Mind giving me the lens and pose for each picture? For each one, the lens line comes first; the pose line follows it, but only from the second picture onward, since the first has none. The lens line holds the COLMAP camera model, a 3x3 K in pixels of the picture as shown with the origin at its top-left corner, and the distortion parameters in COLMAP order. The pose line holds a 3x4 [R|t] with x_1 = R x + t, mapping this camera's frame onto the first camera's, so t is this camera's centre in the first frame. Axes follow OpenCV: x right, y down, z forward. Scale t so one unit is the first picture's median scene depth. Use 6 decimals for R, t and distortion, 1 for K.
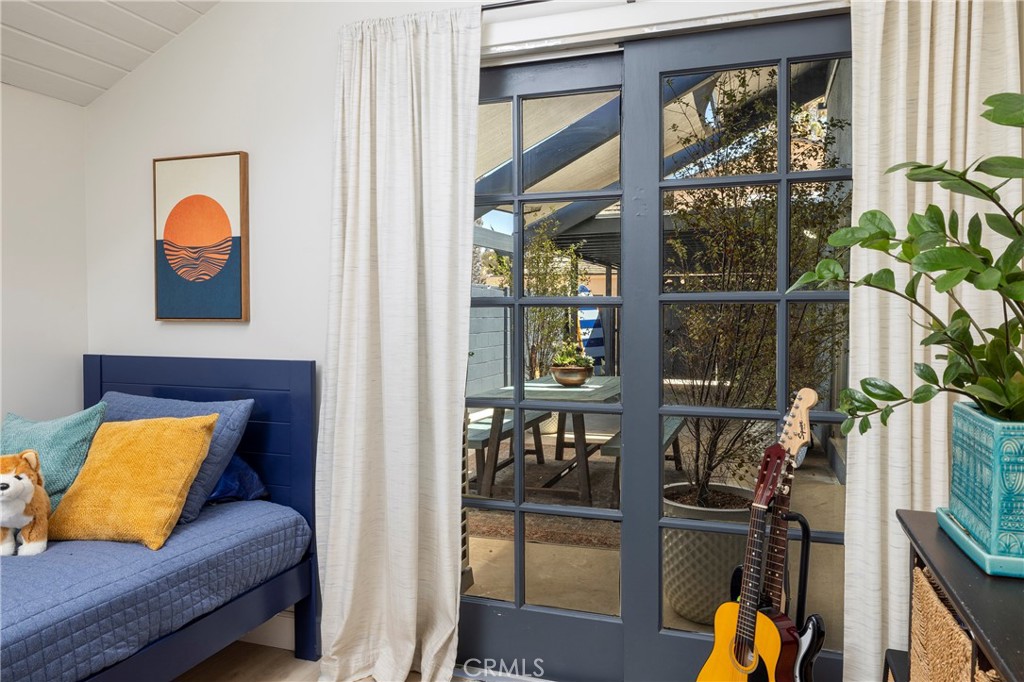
lens RADIAL K [[721.9, 0, 514.2], [0, 721.9, 339.2], [0, 0, 1]] dist [0.008990, 0.000487]
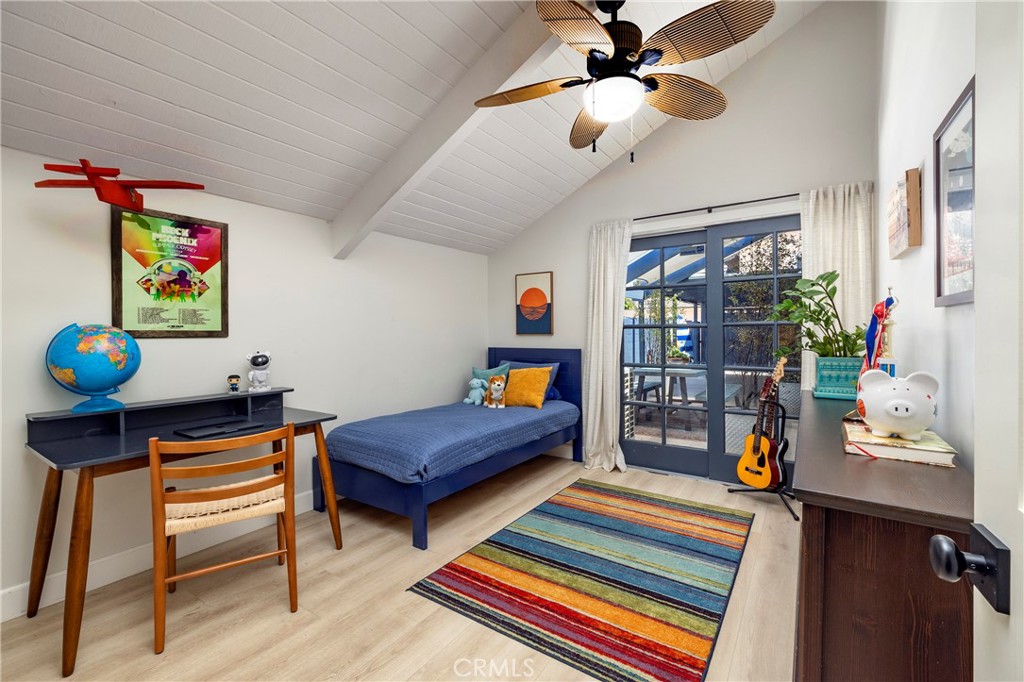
lens RADIAL K [[438.8, 0, 502.2], [0, 438.8, 337.4], [0, 0, 1]] dist [0.000498, 0.001255]
pose [[0.960059, -0.005335, -0.279748, -0.097221], [-0.001789, 0.999681, -0.025203, 0.026820], [0.279793, 0.024697, 0.959743, -0.603777]]
